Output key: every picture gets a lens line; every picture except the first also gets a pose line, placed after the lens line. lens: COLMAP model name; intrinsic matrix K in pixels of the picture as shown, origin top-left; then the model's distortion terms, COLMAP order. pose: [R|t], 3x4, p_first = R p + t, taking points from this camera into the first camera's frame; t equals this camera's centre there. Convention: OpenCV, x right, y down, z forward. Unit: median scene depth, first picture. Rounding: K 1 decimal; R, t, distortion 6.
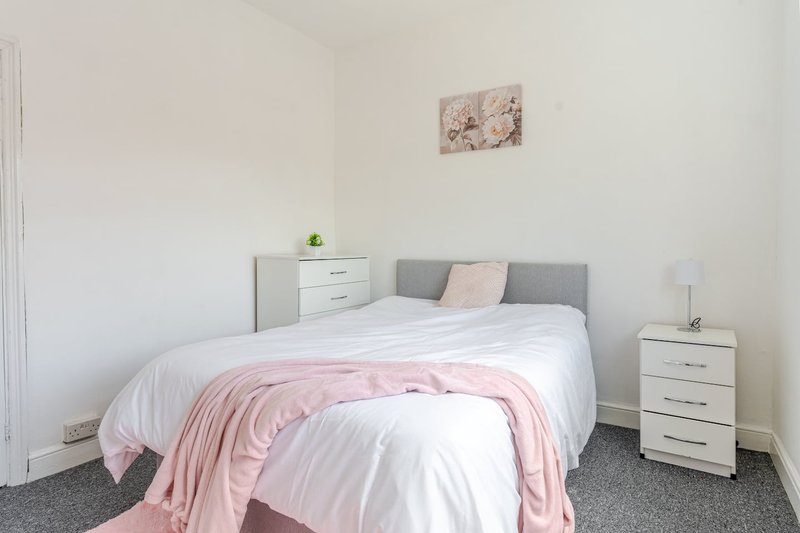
lens RADIAL K [[450.9, 0, 400.7], [0, 450.9, 253.7], [0, 0, 1]] dist [0.005191, -0.004338]
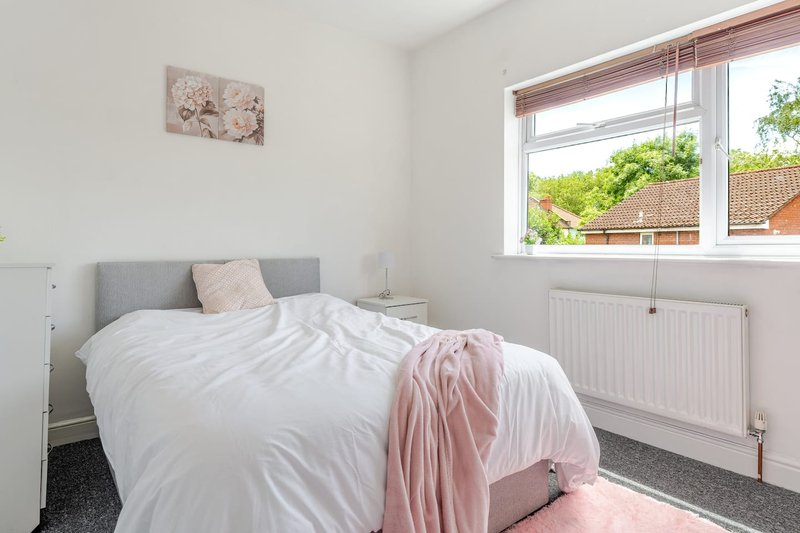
lens RADIAL K [[450.9, 0, 397.0], [0, 450.9, 243.7], [0, 0, 1]] dist [0.005191, -0.004338]
pose [[0.336379, -0.006475, 0.941704, -0.583882], [0.019365, 0.999812, -0.000043, -0.008557], [-0.941528, 0.018251, 0.336441, 0.349125]]
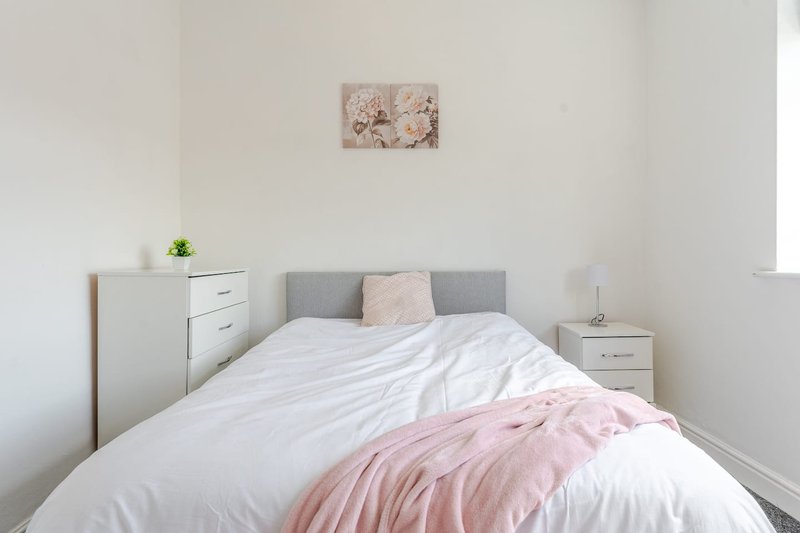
lens RADIAL K [[450.9, 0, 407.3], [0, 450.9, 261.2], [0, 0, 1]] dist [0.005191, -0.004338]
pose [[0.836157, -0.016403, 0.548245, -0.302122], [0.020574, 0.999787, -0.001465, -0.001577], [-0.548105, 0.012505, 0.836316, 0.229454]]
